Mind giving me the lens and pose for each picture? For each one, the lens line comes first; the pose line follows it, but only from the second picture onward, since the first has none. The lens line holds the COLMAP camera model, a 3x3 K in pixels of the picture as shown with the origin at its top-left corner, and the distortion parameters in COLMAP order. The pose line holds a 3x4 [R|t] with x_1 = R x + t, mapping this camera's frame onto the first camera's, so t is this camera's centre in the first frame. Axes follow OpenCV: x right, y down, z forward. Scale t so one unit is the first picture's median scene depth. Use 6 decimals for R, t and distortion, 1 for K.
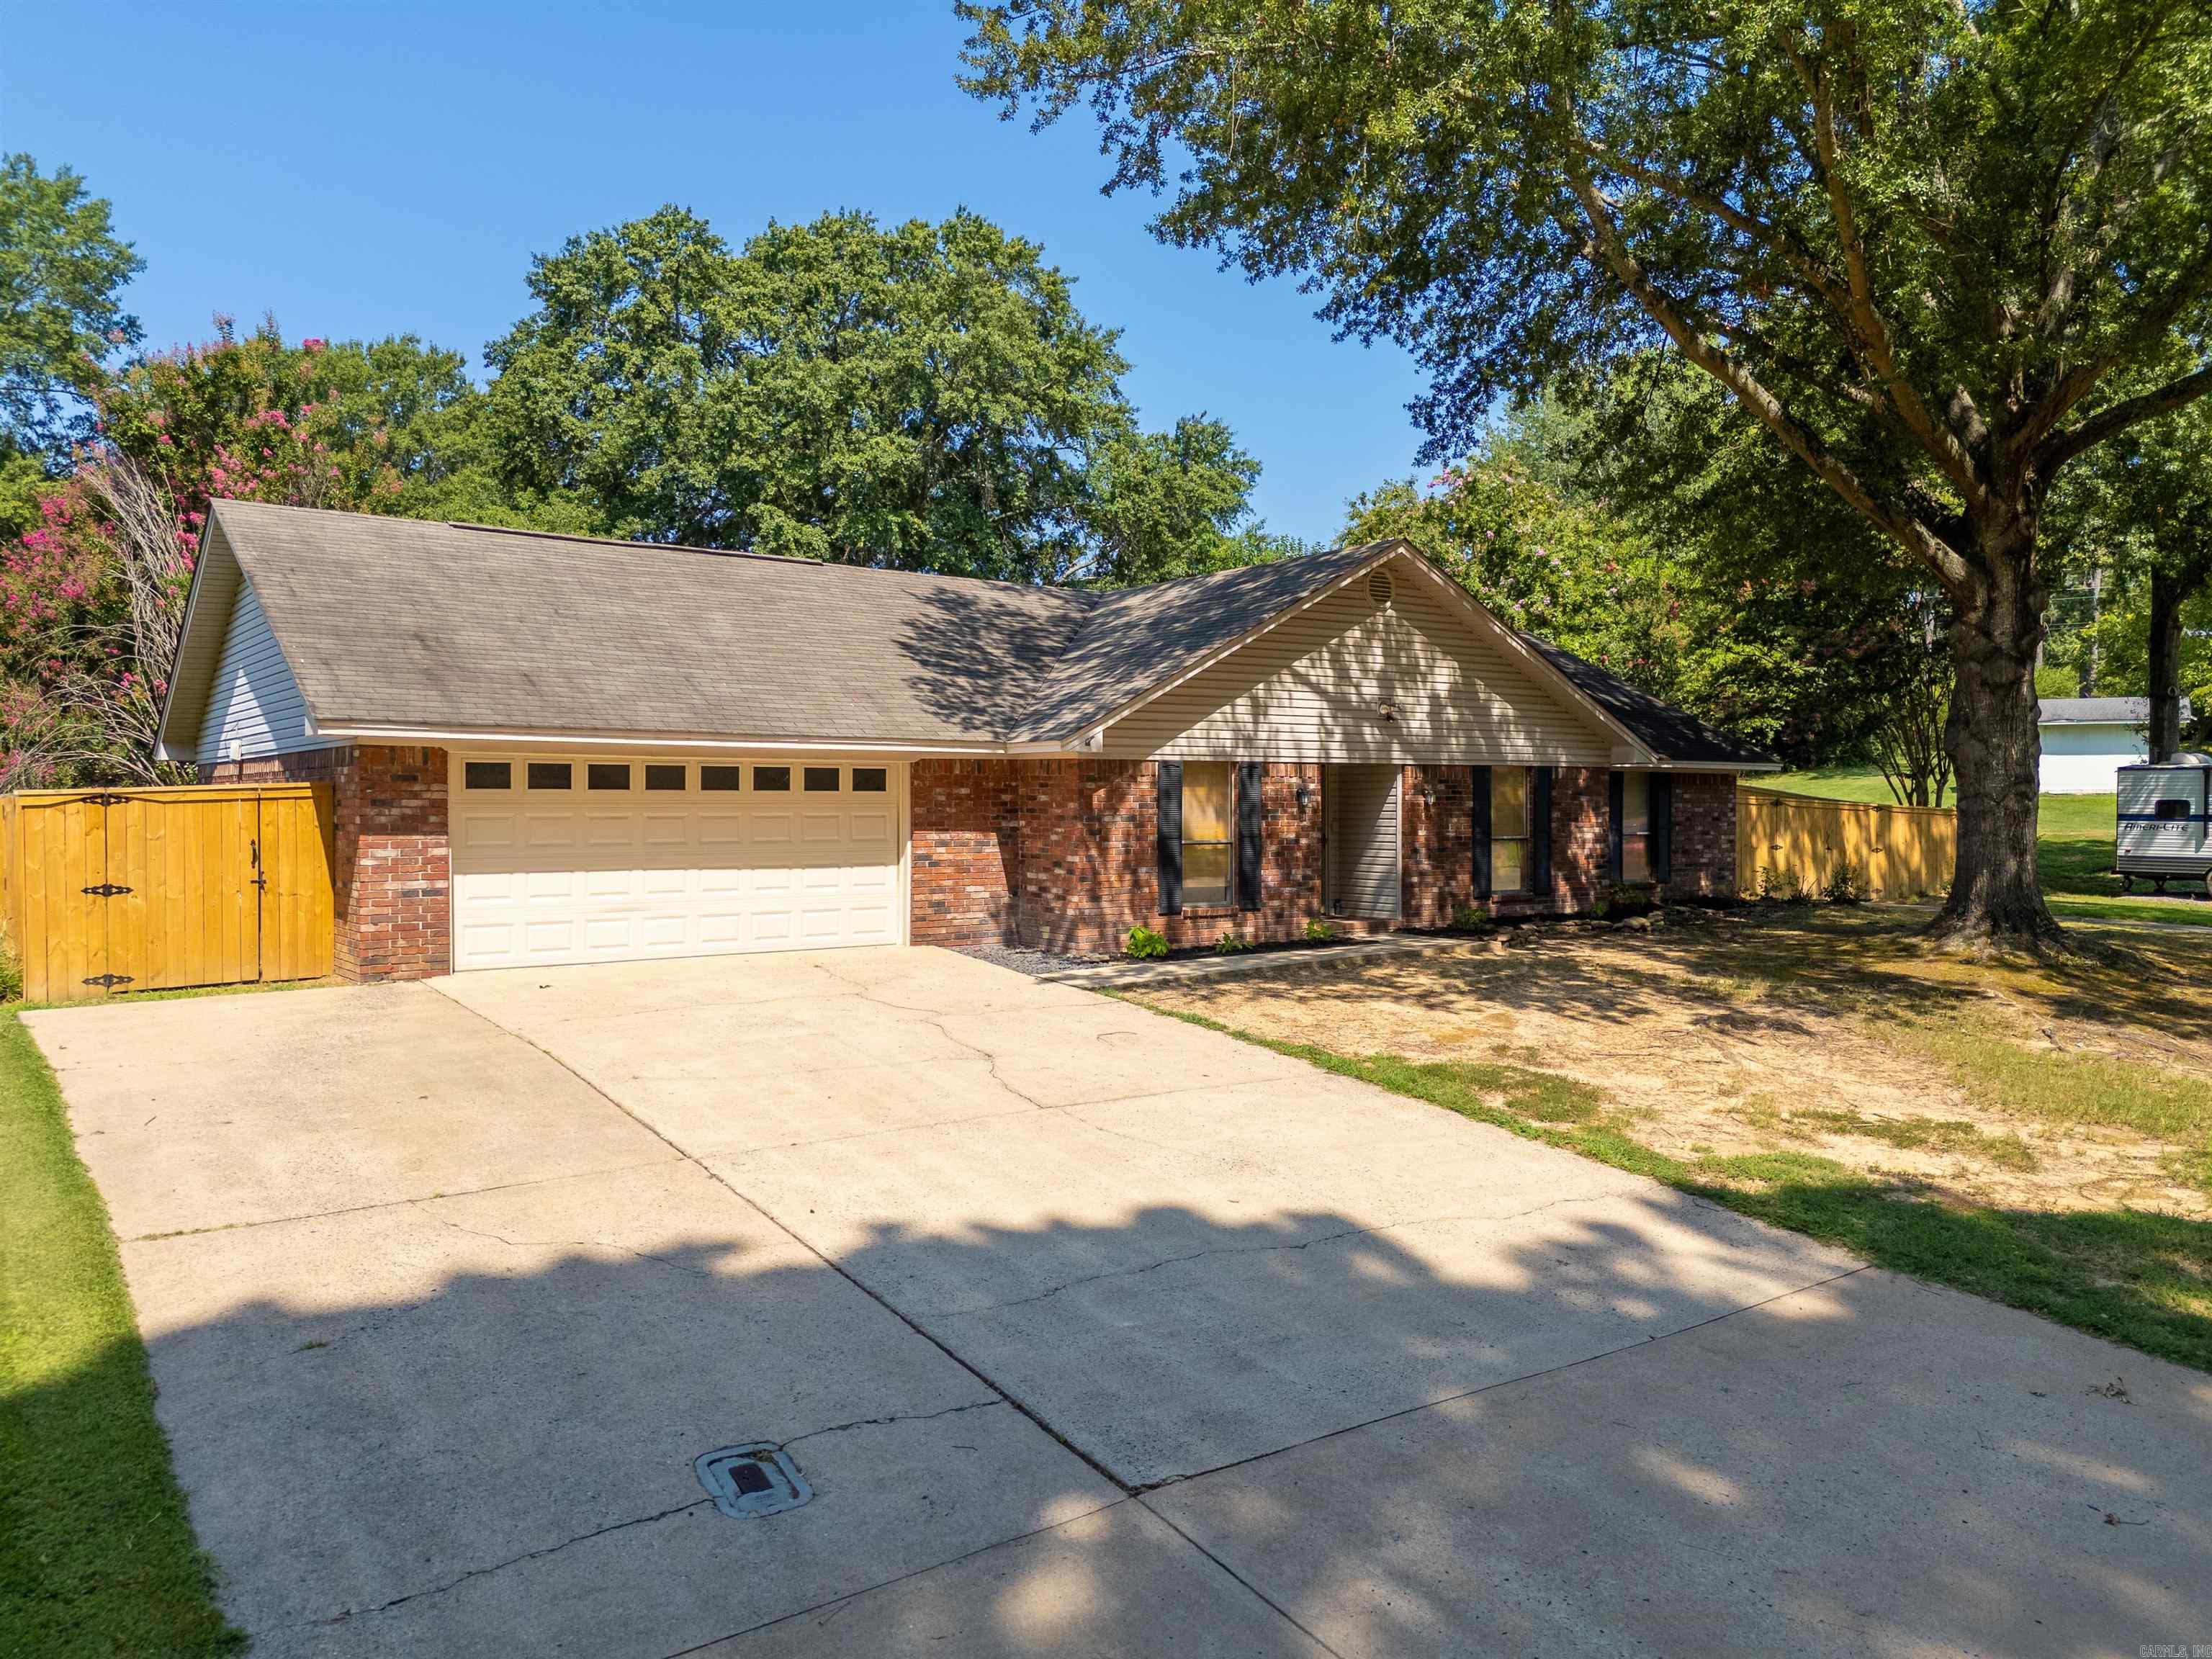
lens RADIAL K [[1612.3, 0, 1110.2], [0, 1612.3, 820.2], [0, 0, 1]] dist [0.144825, -0.174371]
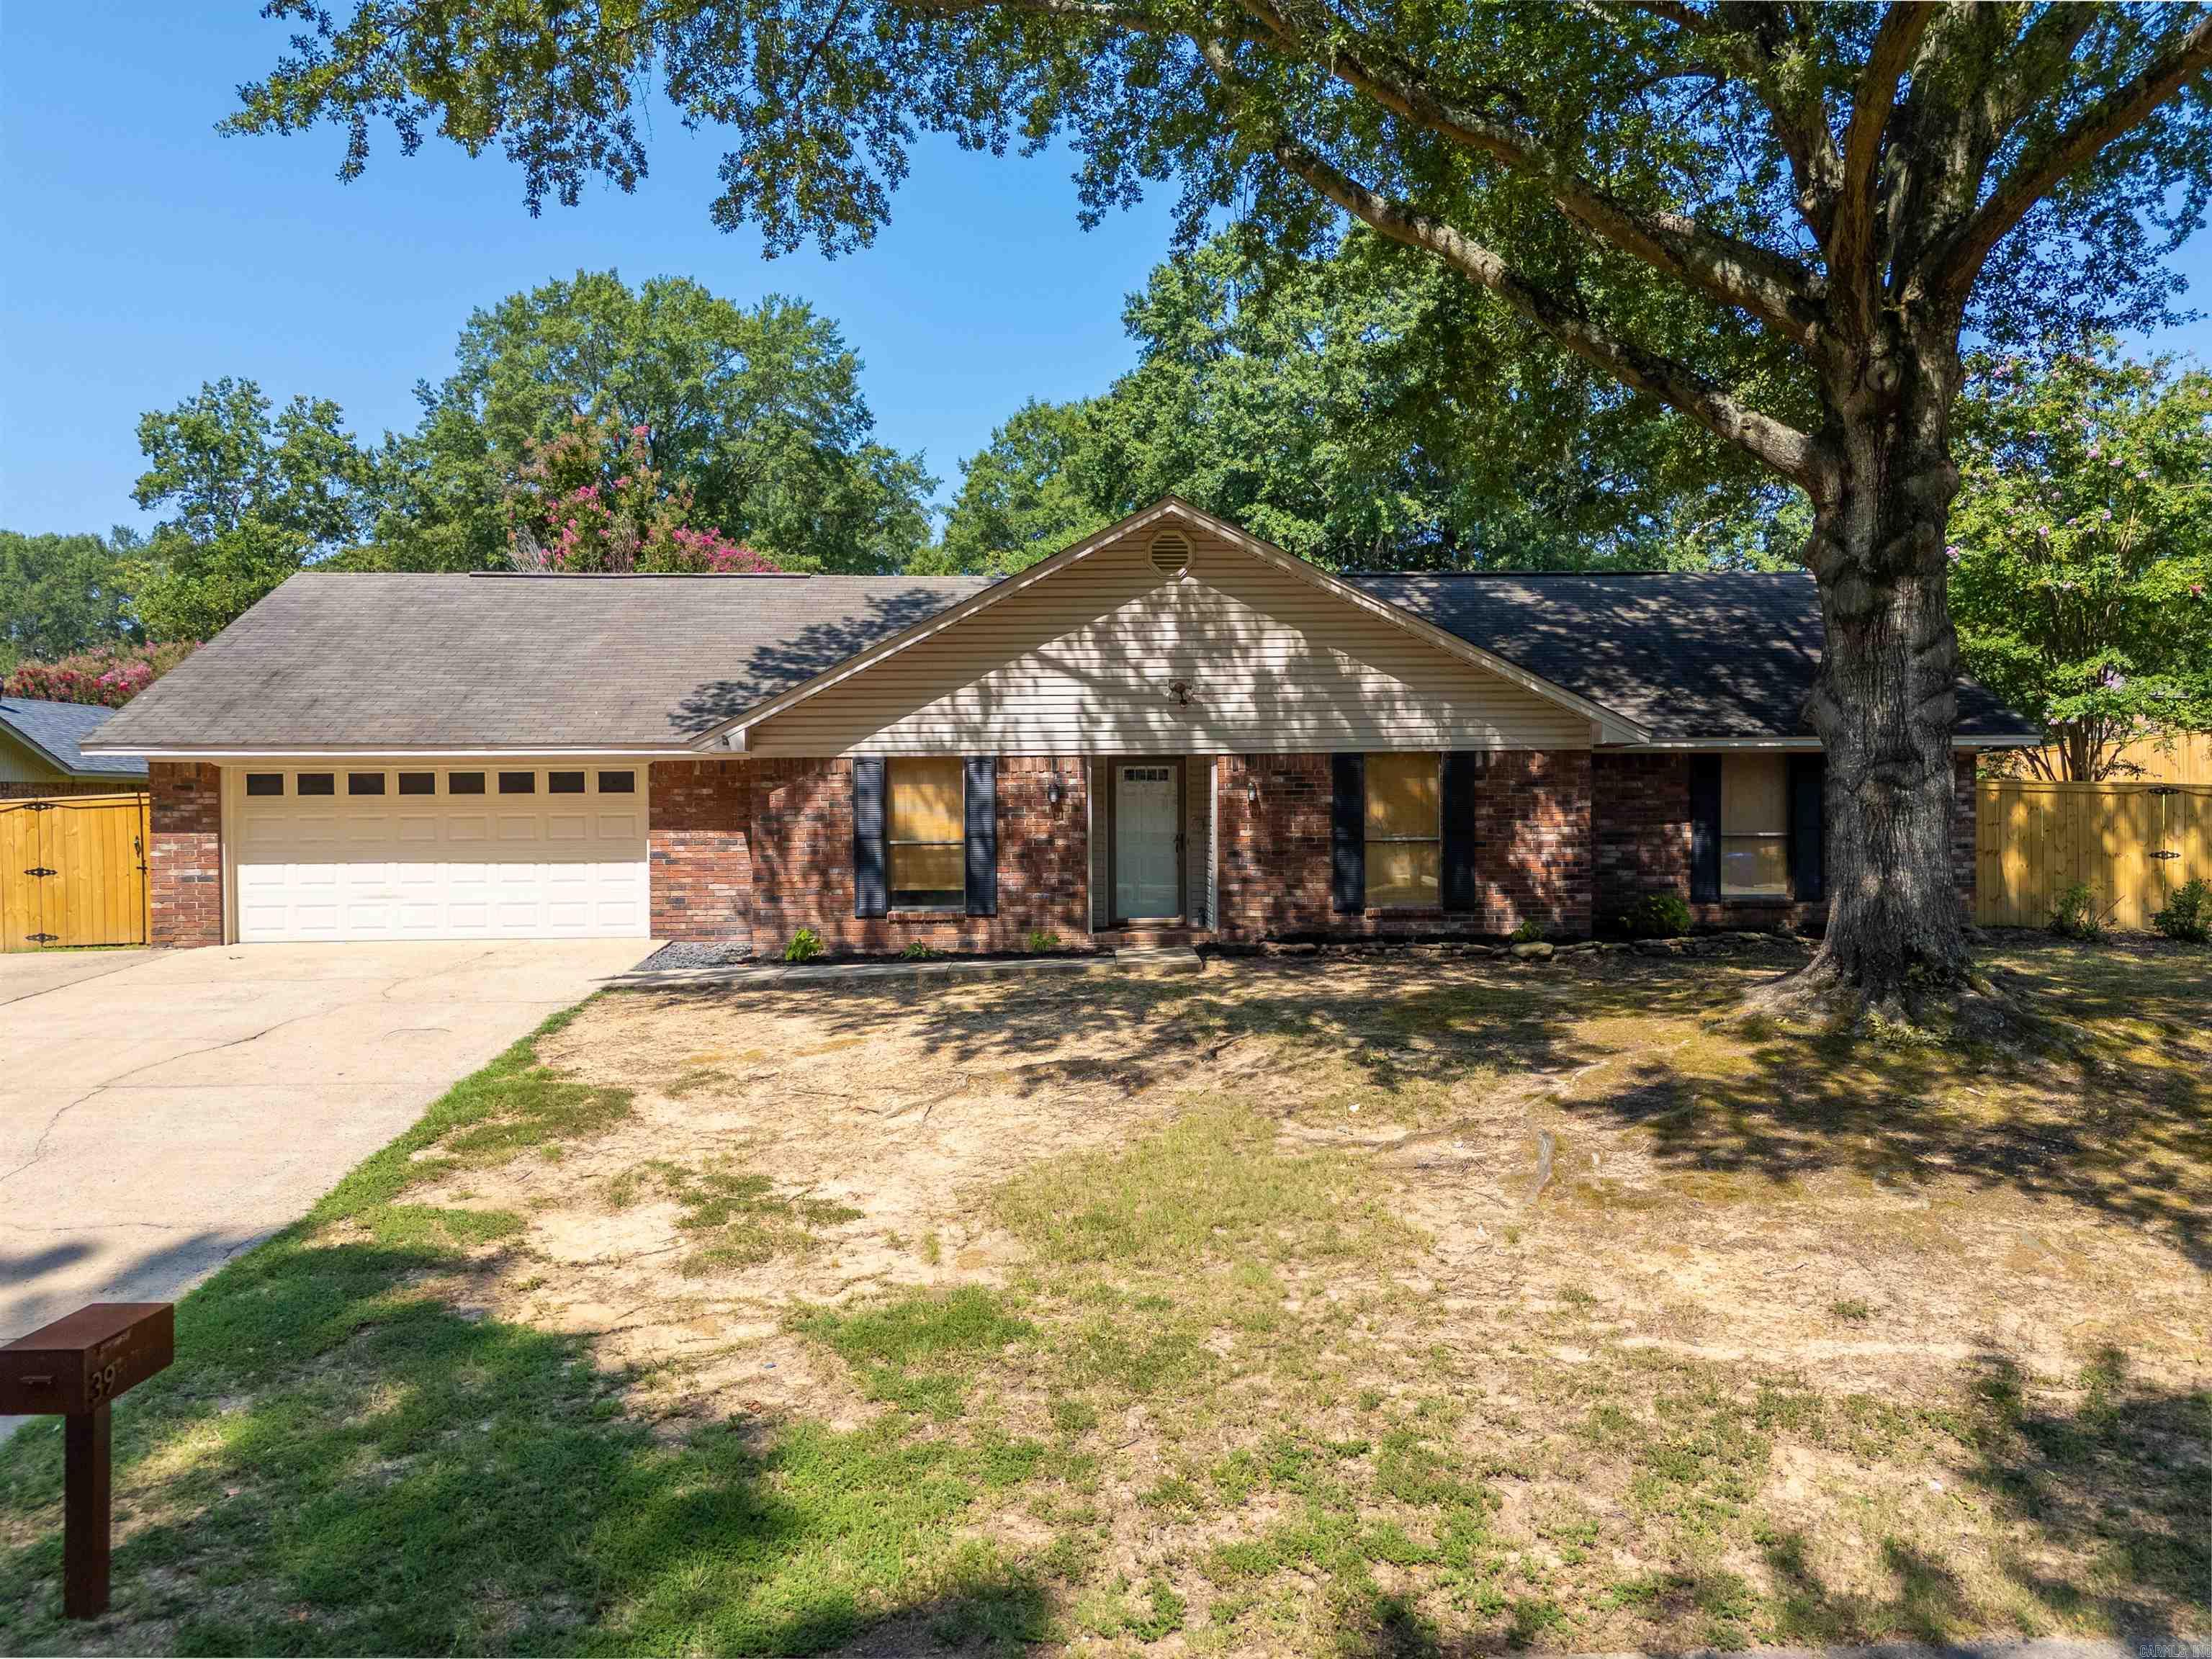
lens RADIAL K [[1612.3, 0, 1110.2], [0, 1612.3, 820.2], [0, 0, 1]] dist [0.144825, -0.174371]
pose [[0.821265, -0.000753, -0.570546, 0.666076], [0.002883, 0.999992, 0.002830, -0.001722], [0.570539, -0.003969, 0.821261, 0.274246]]
